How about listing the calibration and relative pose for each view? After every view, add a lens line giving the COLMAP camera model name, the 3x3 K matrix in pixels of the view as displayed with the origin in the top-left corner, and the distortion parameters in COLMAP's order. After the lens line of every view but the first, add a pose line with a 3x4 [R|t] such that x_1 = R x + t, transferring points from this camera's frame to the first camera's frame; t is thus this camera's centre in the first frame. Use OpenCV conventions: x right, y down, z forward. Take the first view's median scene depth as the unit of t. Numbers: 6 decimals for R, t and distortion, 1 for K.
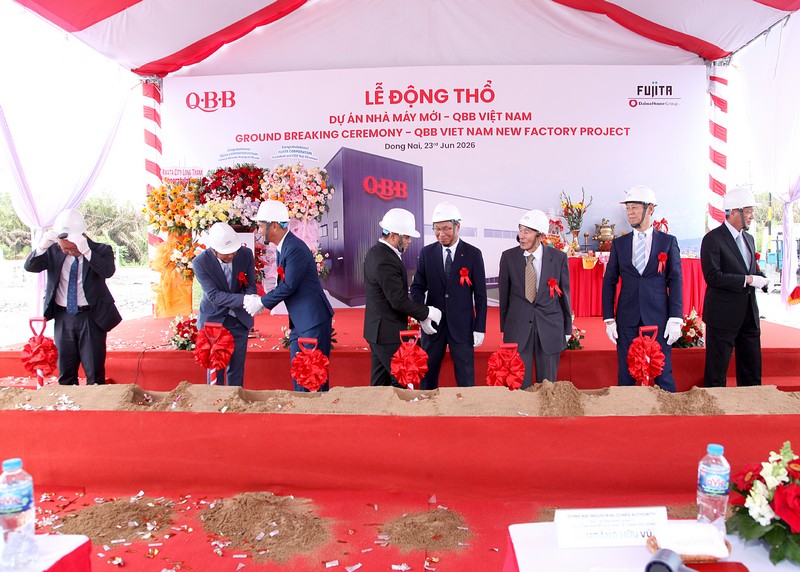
lens RADIAL K [[578.3, 0, 435.4], [0, 578.3, 282.8], [0, 0, 1]] dist [-0.104735, 0.061641]
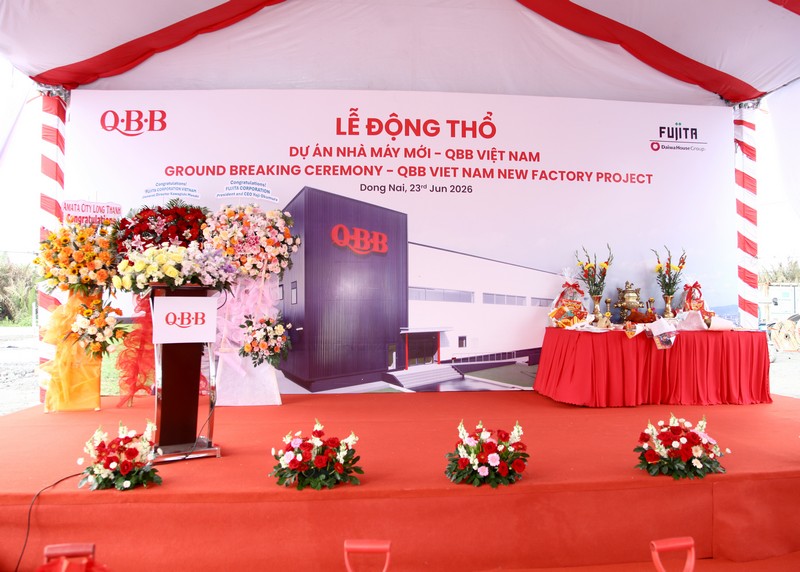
lens RADIAL K [[591.7, 0, 400.0], [0, 591.7, 286.0], [0, 0, 1]] dist [-0.116294, 0.058327]
pose [[0.993254, 0.012621, 0.115267, -0.126681], [-0.001250, 0.995166, -0.098200, -0.023058], [-0.115949, 0.097393, 0.988469, 0.208749]]
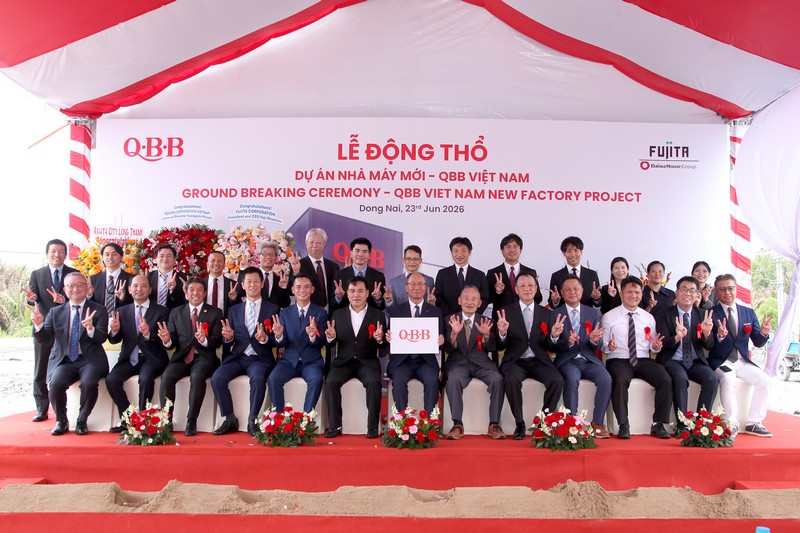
lens RADIAL K [[728.1, 0, 422.8], [0, 728.1, 295.7], [0, 0, 1]] dist [-0.077267, 0.088838]
pose [[0.998675, 0.018747, 0.047918, -0.043401], [-0.014172, 0.995462, -0.094099, -0.006143], [-0.049465, 0.093295, 0.994409, -0.074491]]
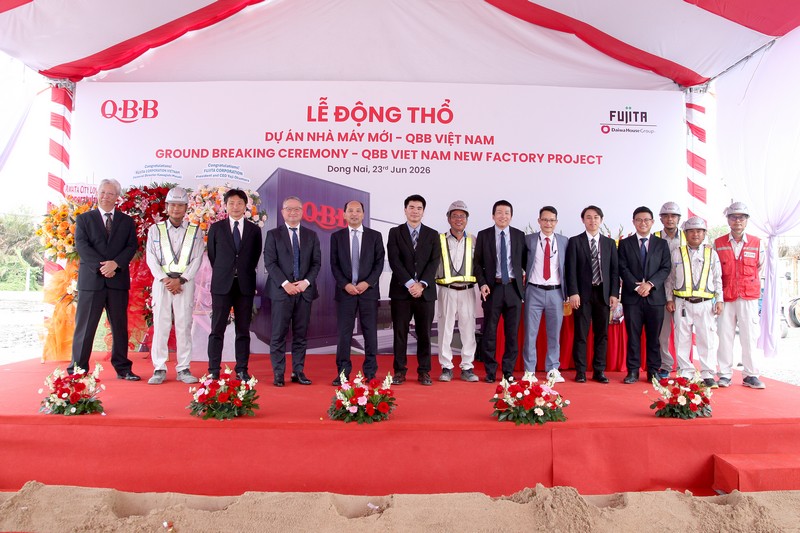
lens RADIAL K [[611.7, 0, 416.3], [0, 611.7, 240.5], [0, 0, 1]] dist [-0.110578, 0.053948]
pose [[0.997768, 0.024809, 0.061998, -0.007885], [-0.017006, 0.992217, -0.123354, -0.016473], [-0.064576, 0.122024, 0.990424, 0.085581]]
